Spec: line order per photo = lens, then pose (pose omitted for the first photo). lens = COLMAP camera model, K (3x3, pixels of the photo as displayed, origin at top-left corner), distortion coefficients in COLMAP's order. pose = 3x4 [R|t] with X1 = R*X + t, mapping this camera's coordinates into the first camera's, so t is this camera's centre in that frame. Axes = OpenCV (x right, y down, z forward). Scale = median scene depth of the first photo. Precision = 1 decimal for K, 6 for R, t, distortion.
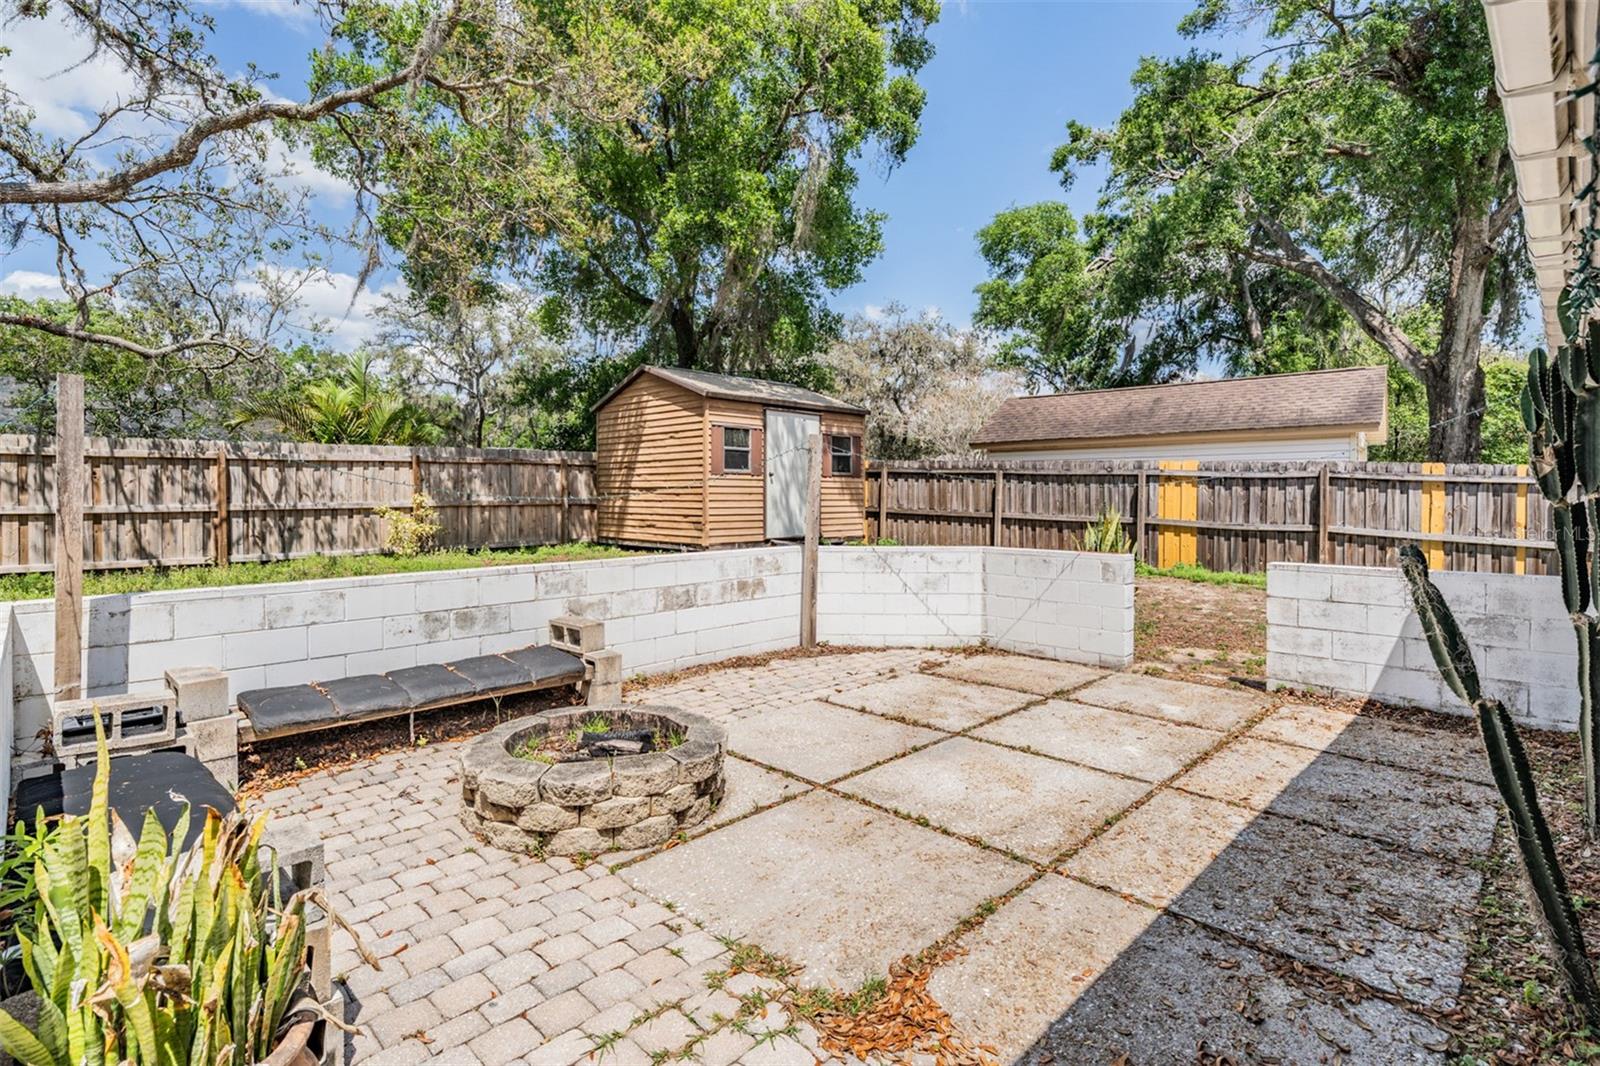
lens RADIAL K [[753.7, 0, 790.3], [0, 753.7, 493.0], [0, 0, 1]] dist [-0.001799, 0.000013]
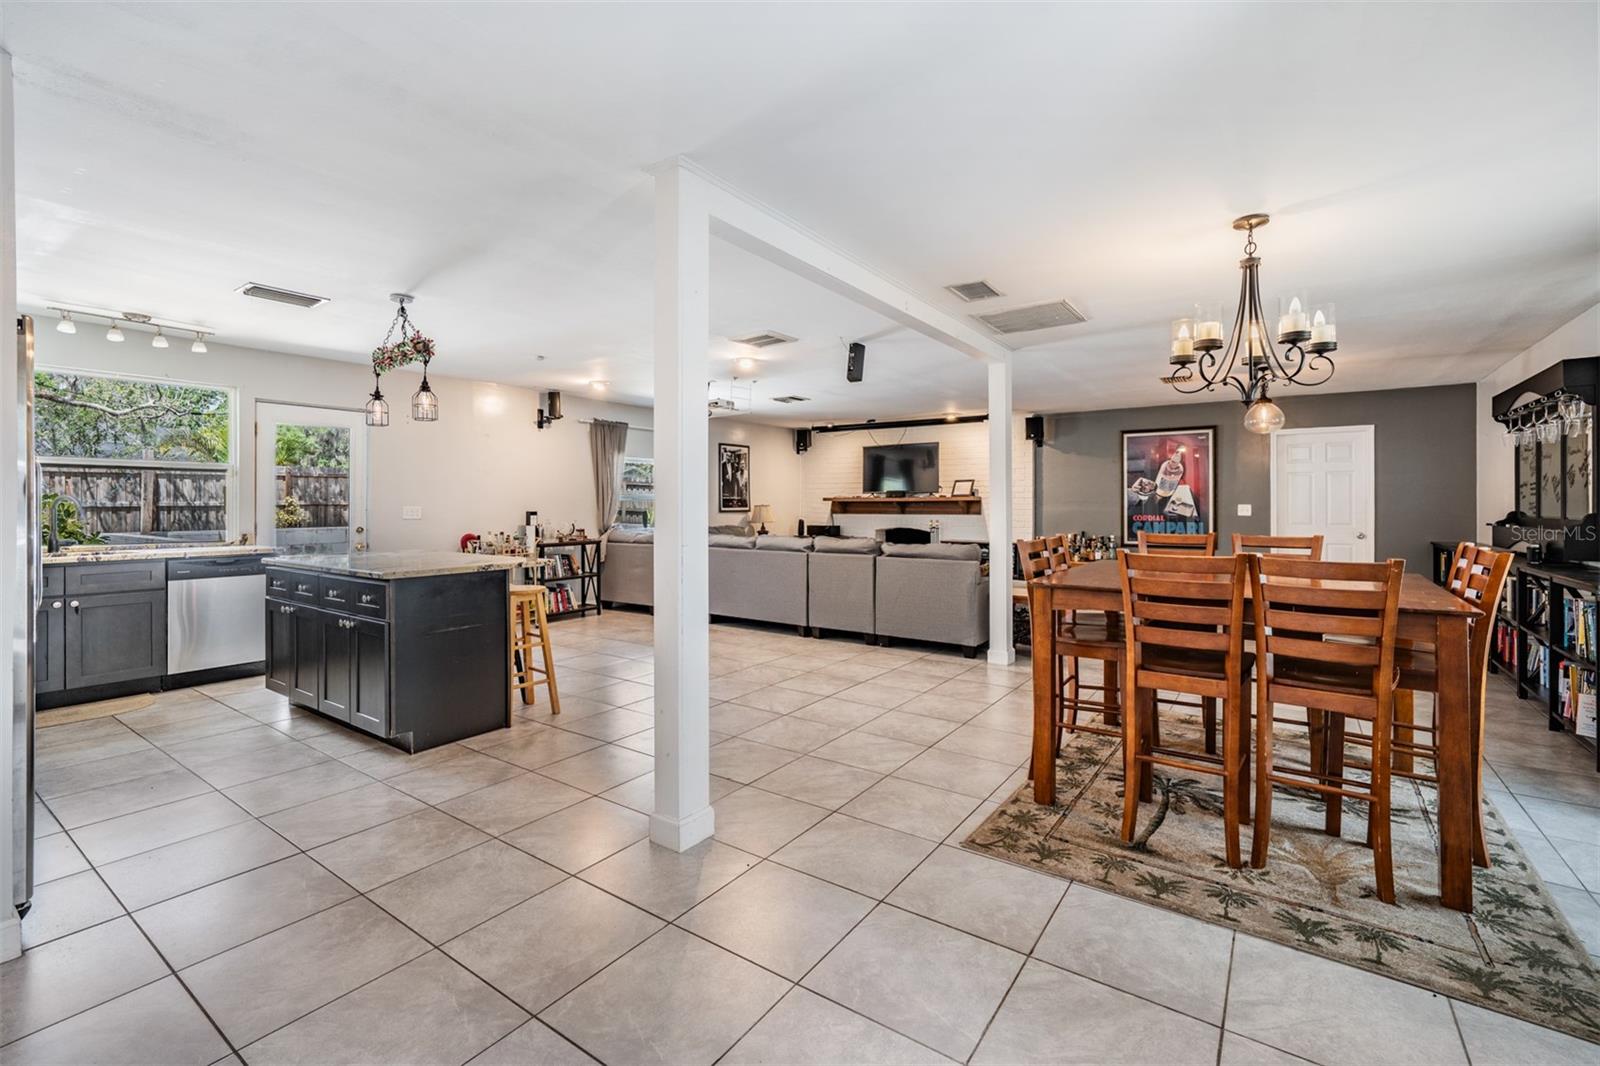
lens RADIAL K [[703.8, 0, 802.6], [0, 703.8, 506.5], [0, 0, 1]] dist [-0.009033, 0.003537]
pose [[0.986209, 0.000736, 0.165503, 0.313341], [-0.001311, 0.999993, 0.003366, 0.015224], [-0.165499, -0.003536, 0.986204, -0.612914]]
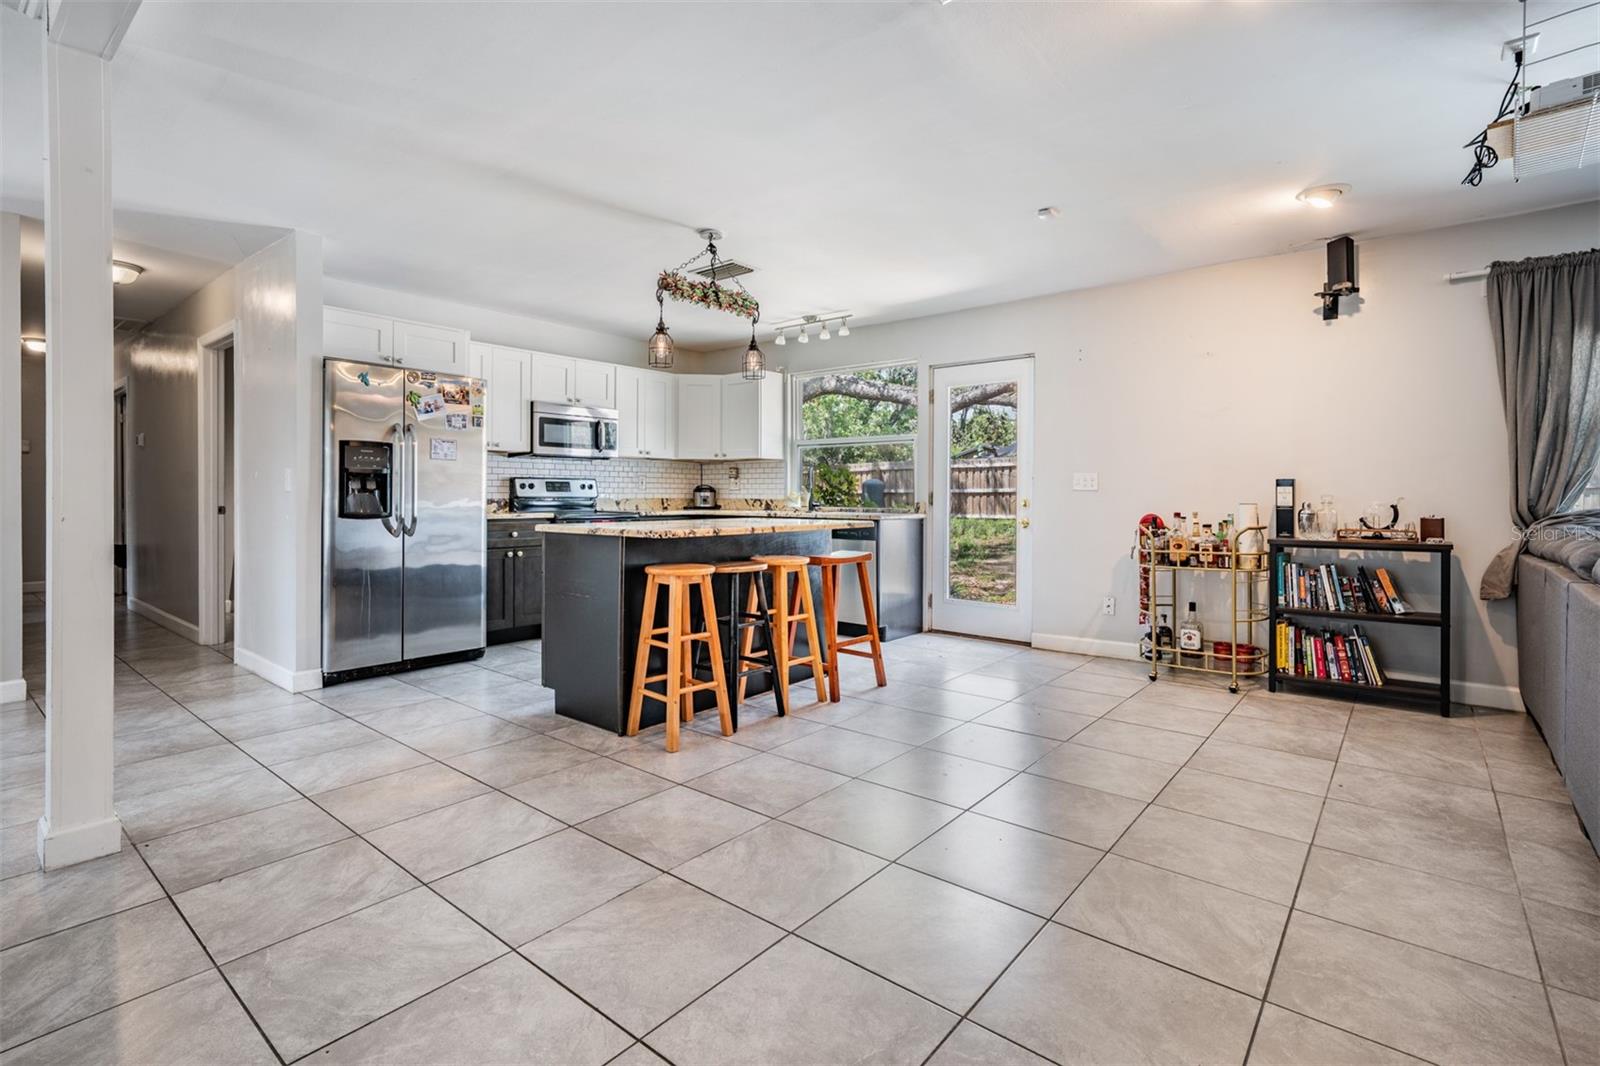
lens RADIAL K [[753.7, 0, 791.8], [0, 753.7, 490.9], [0, 0, 1]] dist [-0.001799, 0.000013]
pose [[0.081535, -0.002497, -0.996667, 0.524865], [-0.003626, 0.999989, -0.002802, 0.029945], [0.996664, 0.003842, 0.081525, -0.205147]]
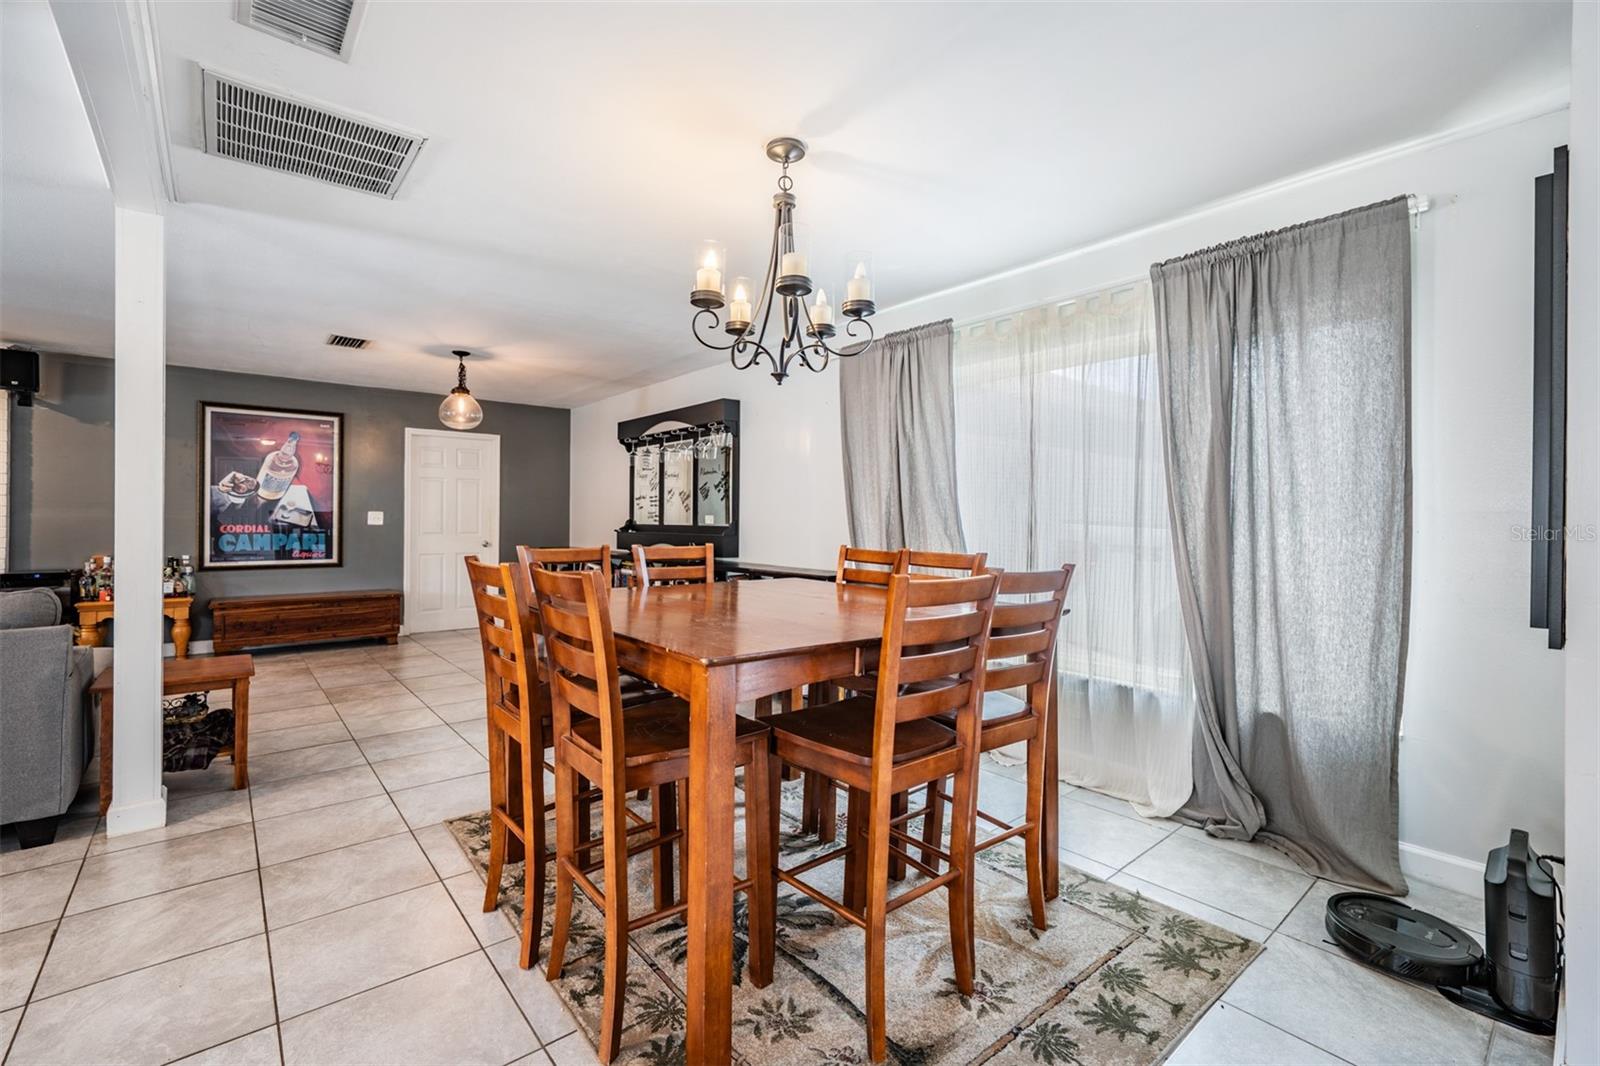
lens RADIAL K [[703.8, 0, 785.9], [0, 703.8, 508.9], [0, 0, 1]] dist [-0.009033, 0.003537]
pose [[0.112337, 0.018098, 0.993505, 0.315252], [-0.007995, 0.999818, -0.017309, 0.020160], [-0.993638, -0.005999, 0.112461, -0.401225]]
